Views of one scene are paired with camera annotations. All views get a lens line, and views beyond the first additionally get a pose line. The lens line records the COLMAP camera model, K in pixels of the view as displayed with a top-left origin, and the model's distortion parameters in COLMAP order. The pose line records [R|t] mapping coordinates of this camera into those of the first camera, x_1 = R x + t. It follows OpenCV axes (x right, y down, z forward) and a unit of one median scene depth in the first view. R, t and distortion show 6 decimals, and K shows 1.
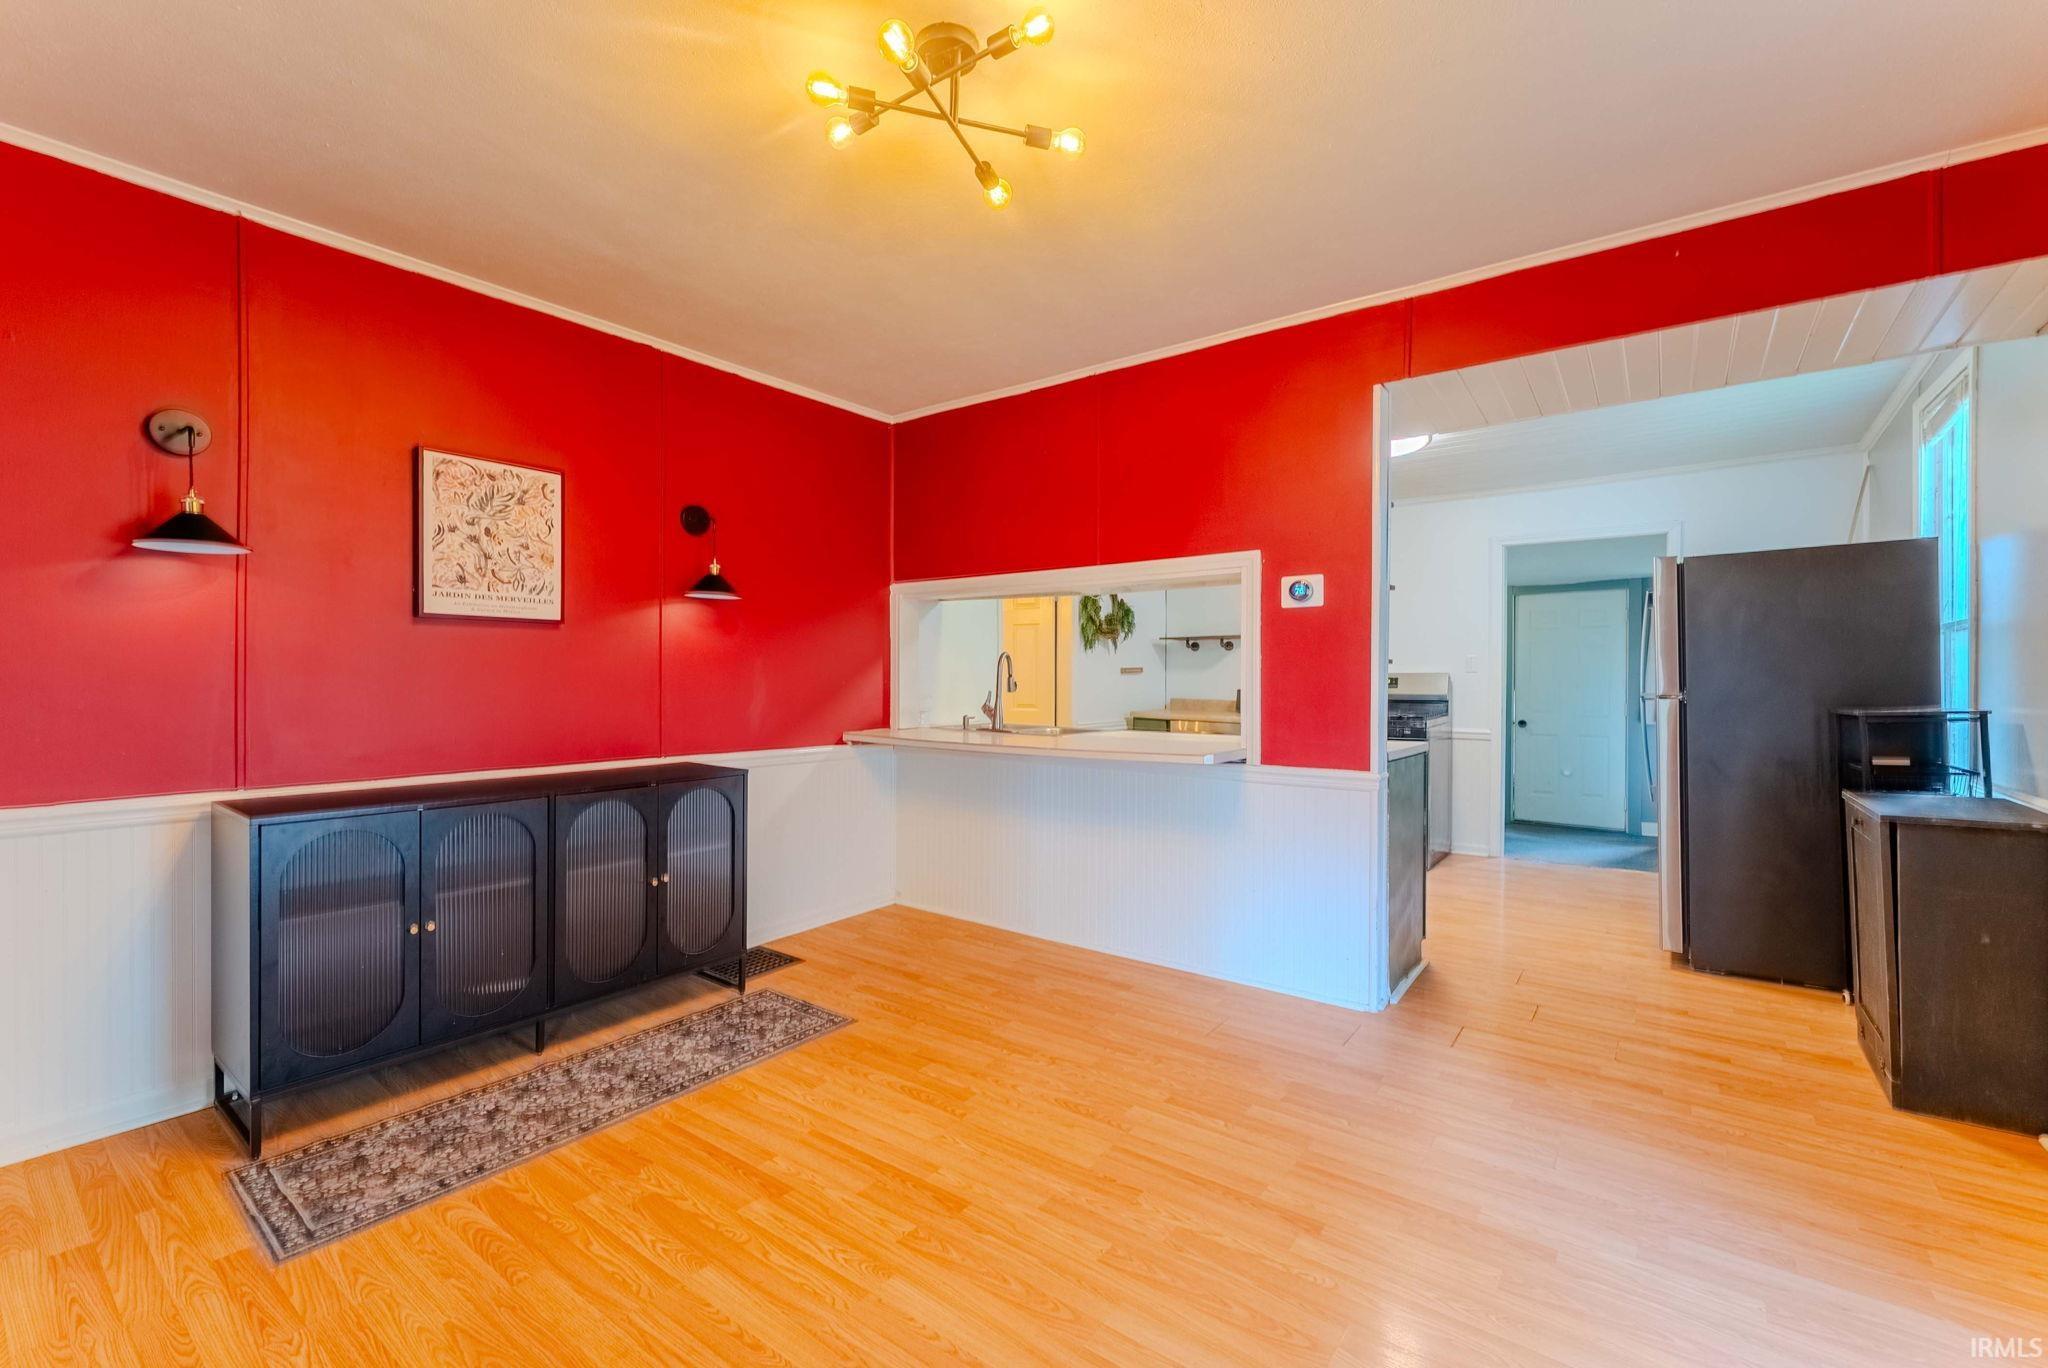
lens RADIAL K [[820.4, 0, 1114.6], [0, 820.4, 680.8], [0, 0, 1]] dist [0.000888, 0.000008]
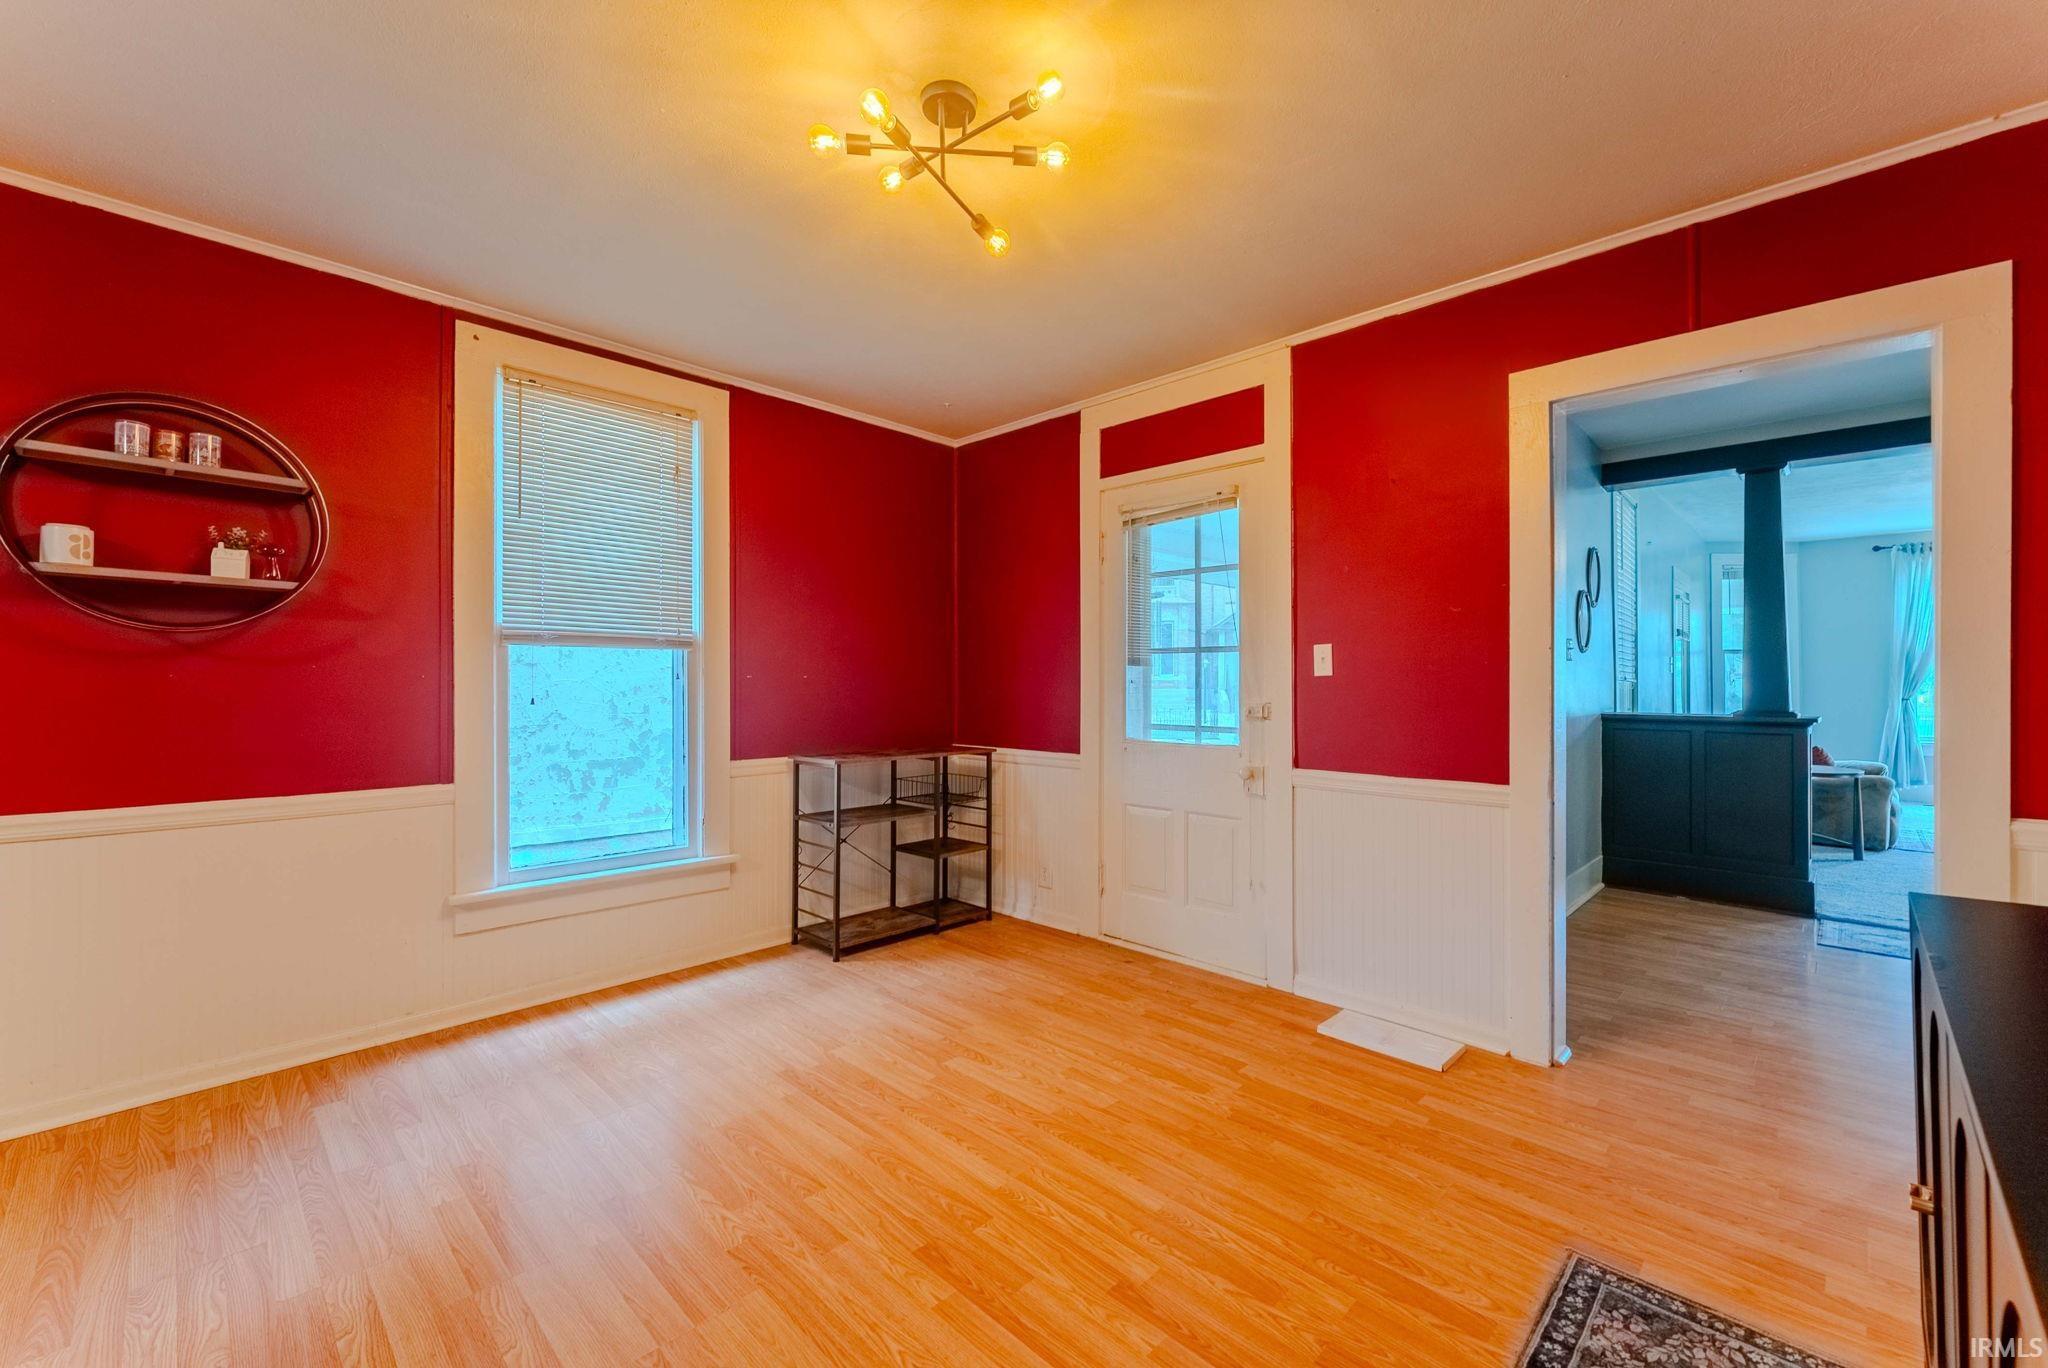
lens RADIAL K [[838.5, 0, 1115.6], [0, 838.5, 682.8], [0, 0, 1]] dist [0.003311, 0.000401]
pose [[-0.988804, -0.000509, 0.149219, -0.386725], [-0.000621, 1.000000, -0.000704, -0.003555], [-0.149219, -0.000788, -0.988804, 1.357380]]
